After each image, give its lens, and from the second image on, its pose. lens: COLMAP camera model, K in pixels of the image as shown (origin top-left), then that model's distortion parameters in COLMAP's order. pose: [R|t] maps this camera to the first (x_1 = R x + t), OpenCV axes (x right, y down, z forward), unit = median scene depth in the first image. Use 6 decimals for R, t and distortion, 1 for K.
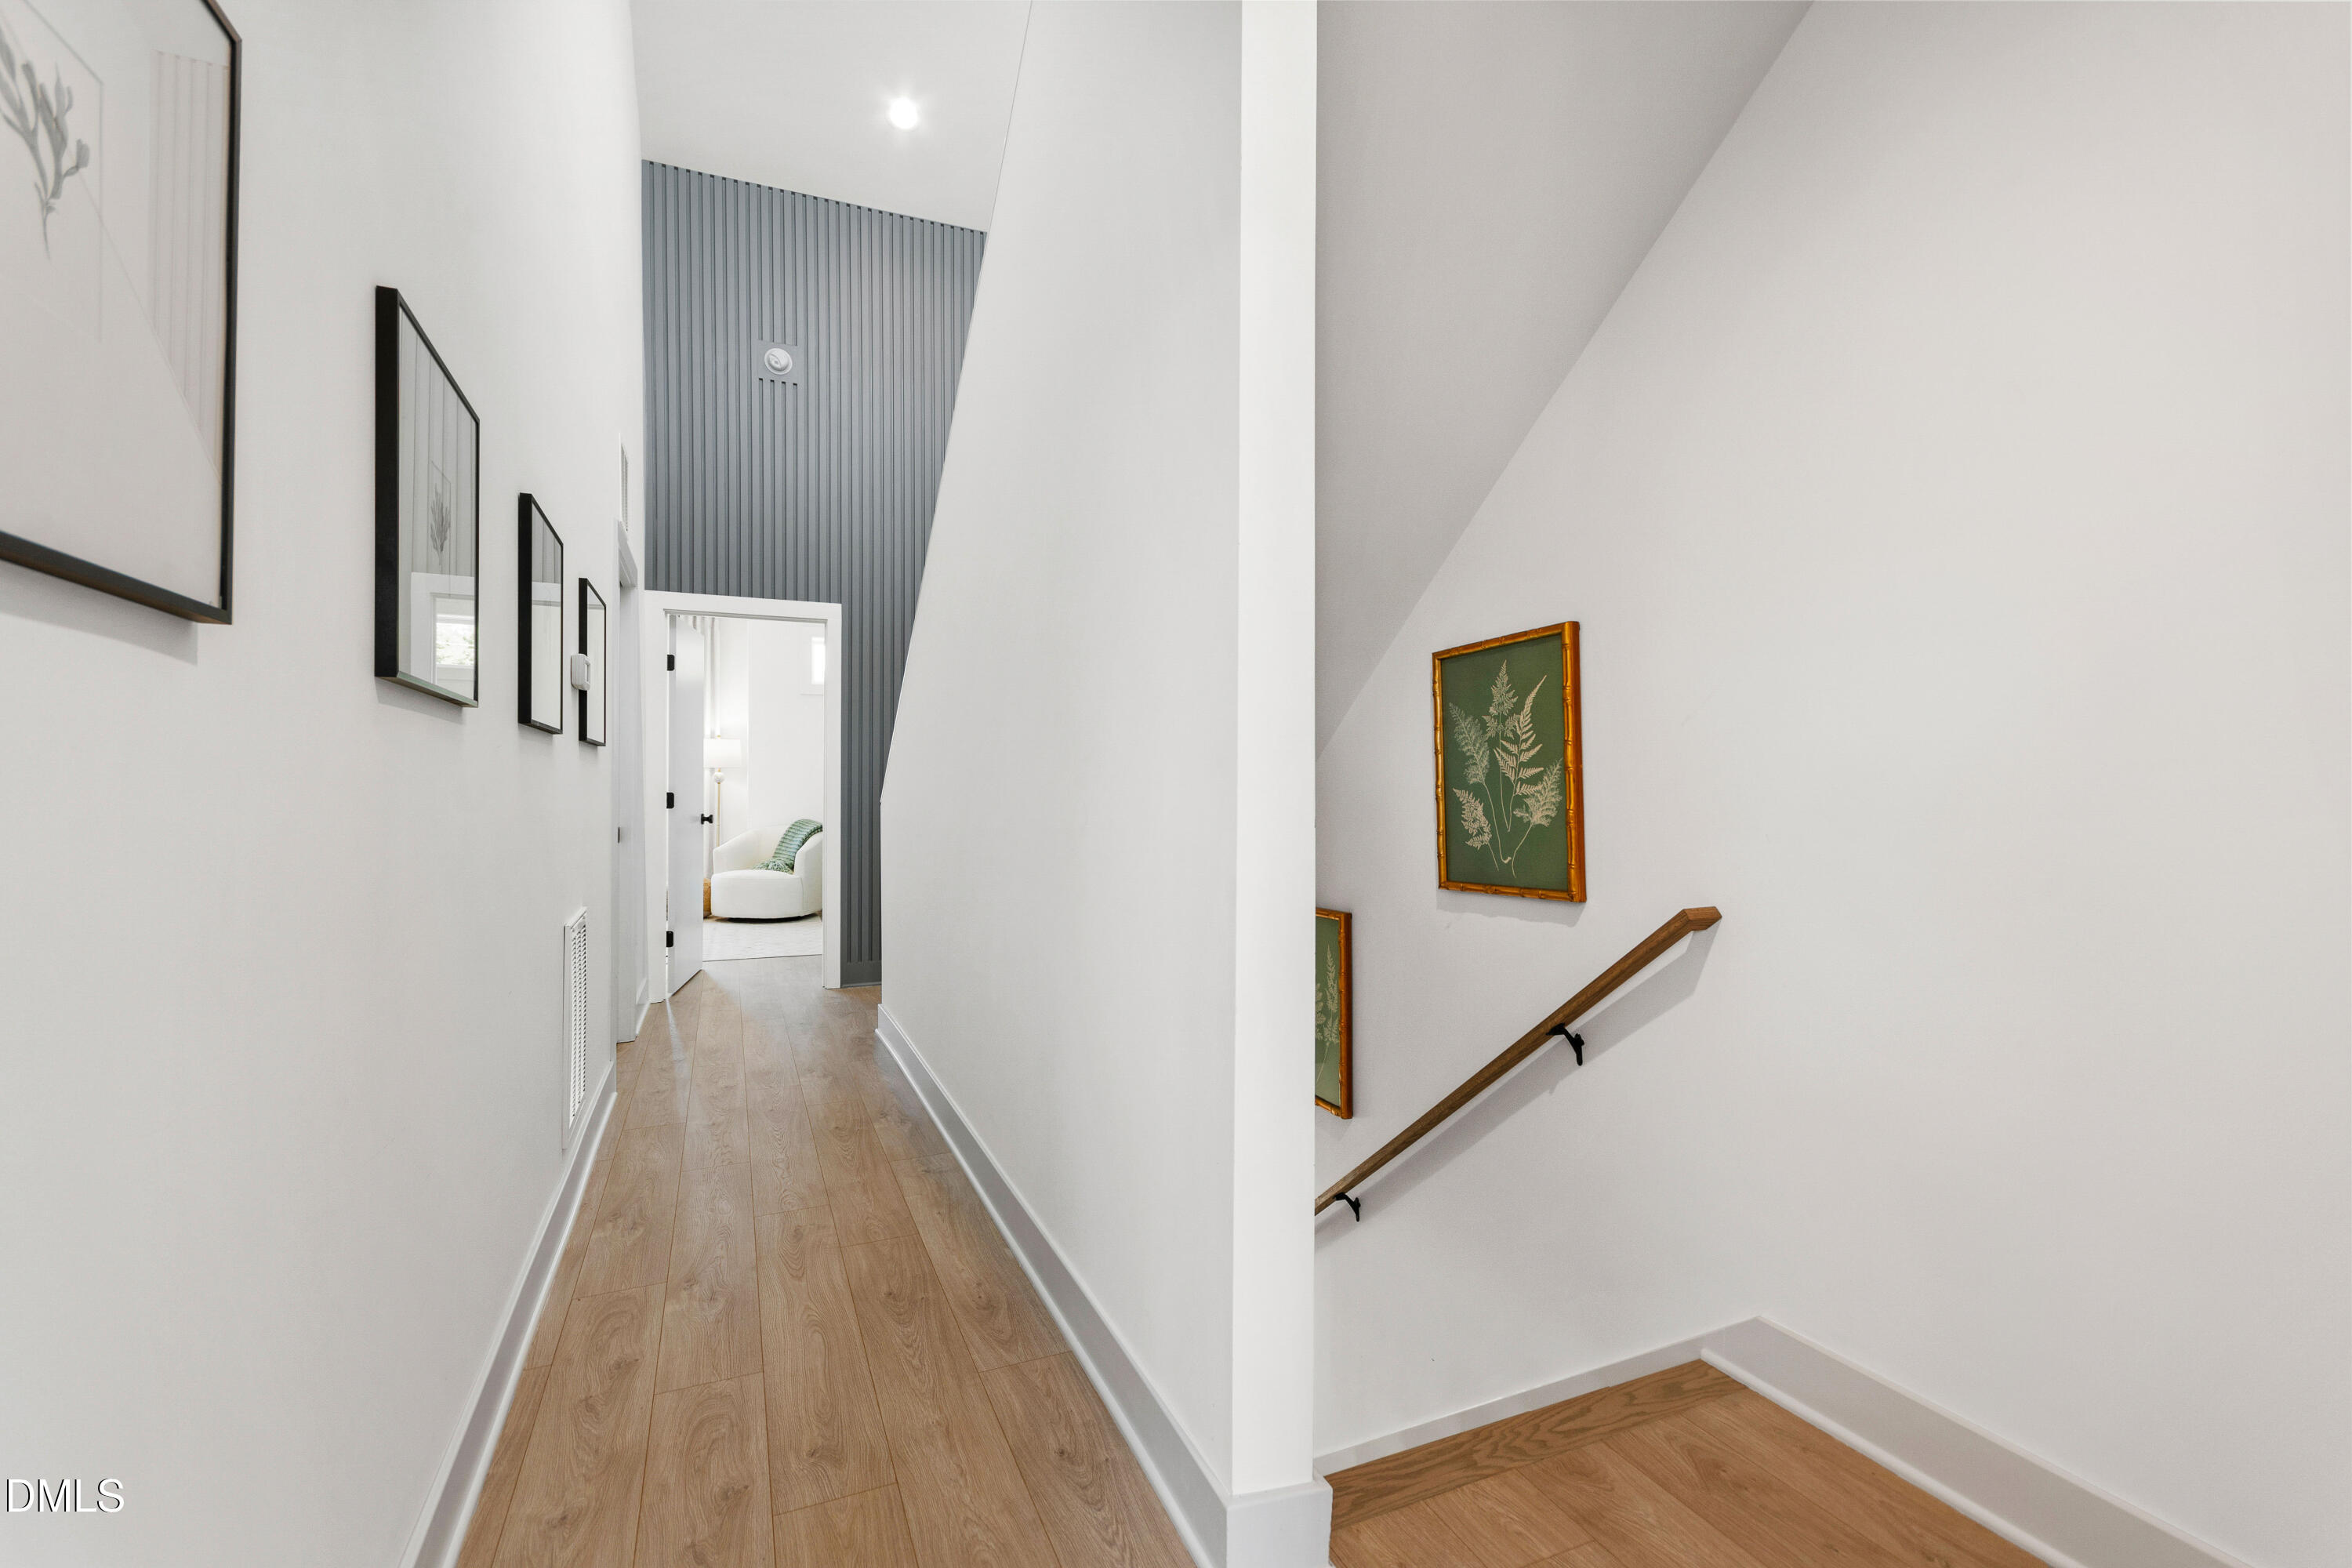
lens RADIAL K [[1032.0, 0, 1169.6], [0, 1032.0, 790.5], [0, 0, 1]] dist [0.001390, 0.000033]
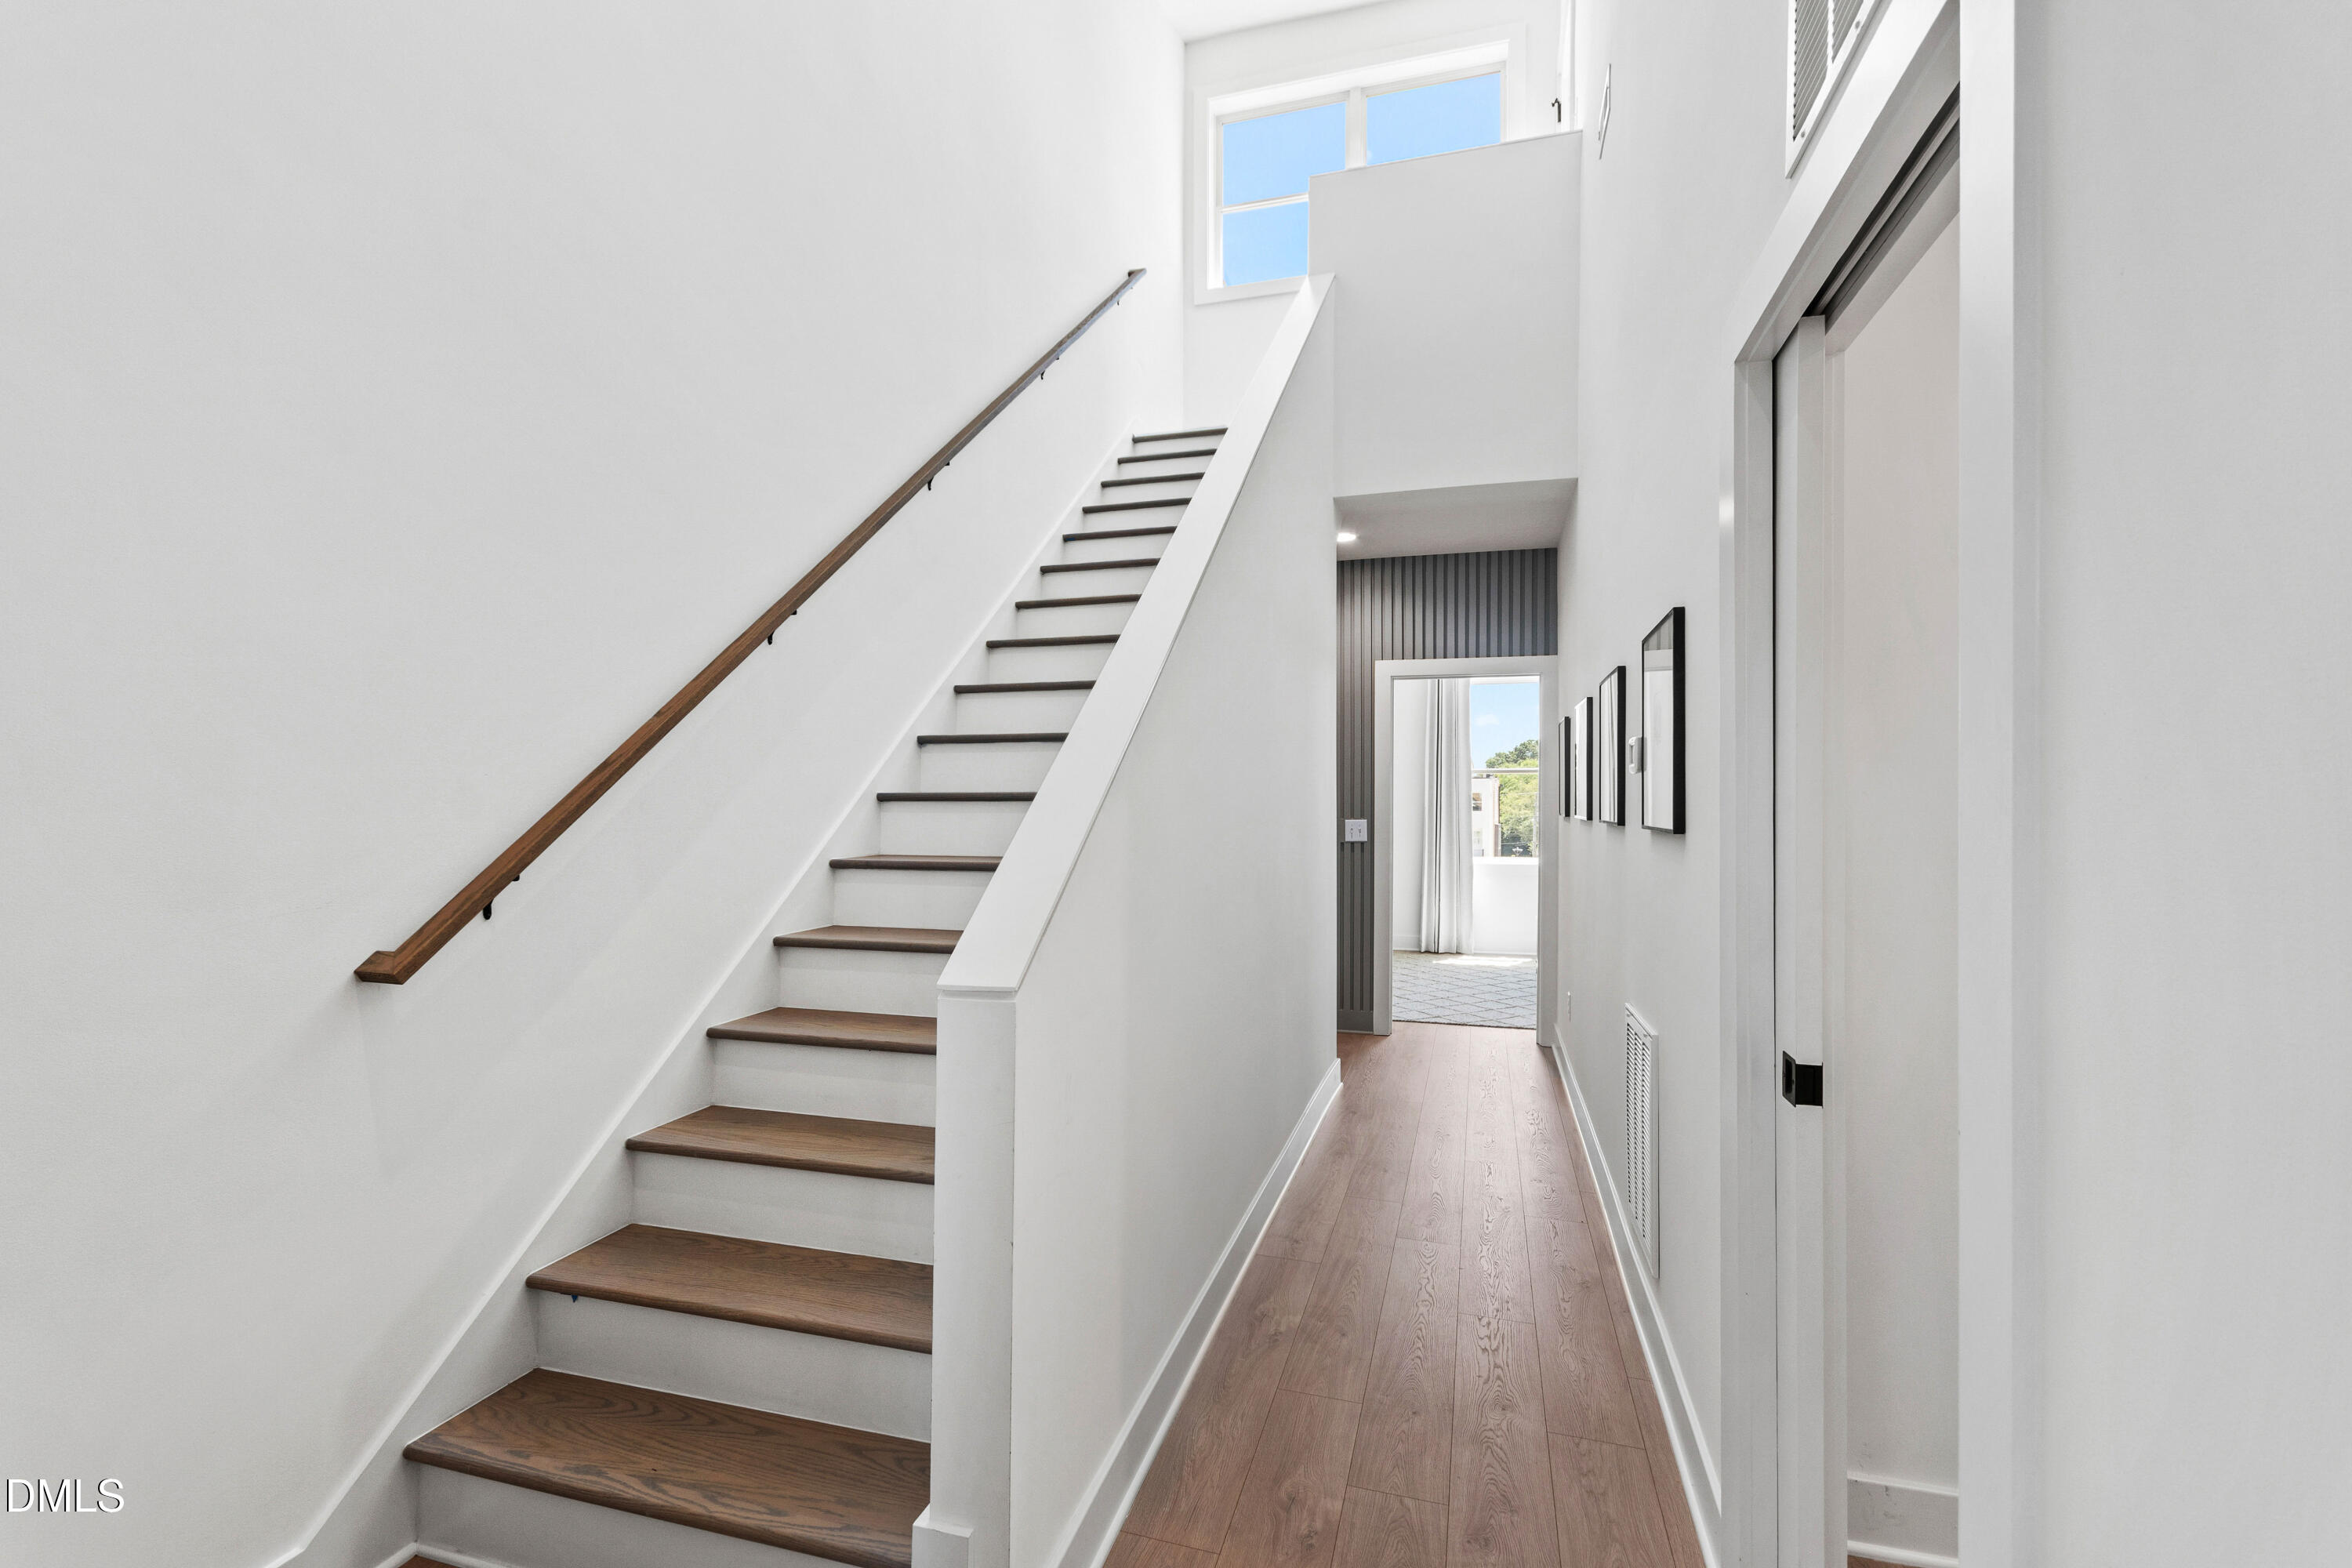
lens RADIAL K [[1032.0, 0, 1169.6], [0, 1032.0, 790.5], [0, 0, 1]] dist [0.001390, 0.000033]
pose [[-0.765172, 0.008005, 0.643776, -0.398459], [0.004444, 0.999965, -0.007151, -0.035854], [-0.643810, -0.002611, -0.765181, 0.927505]]
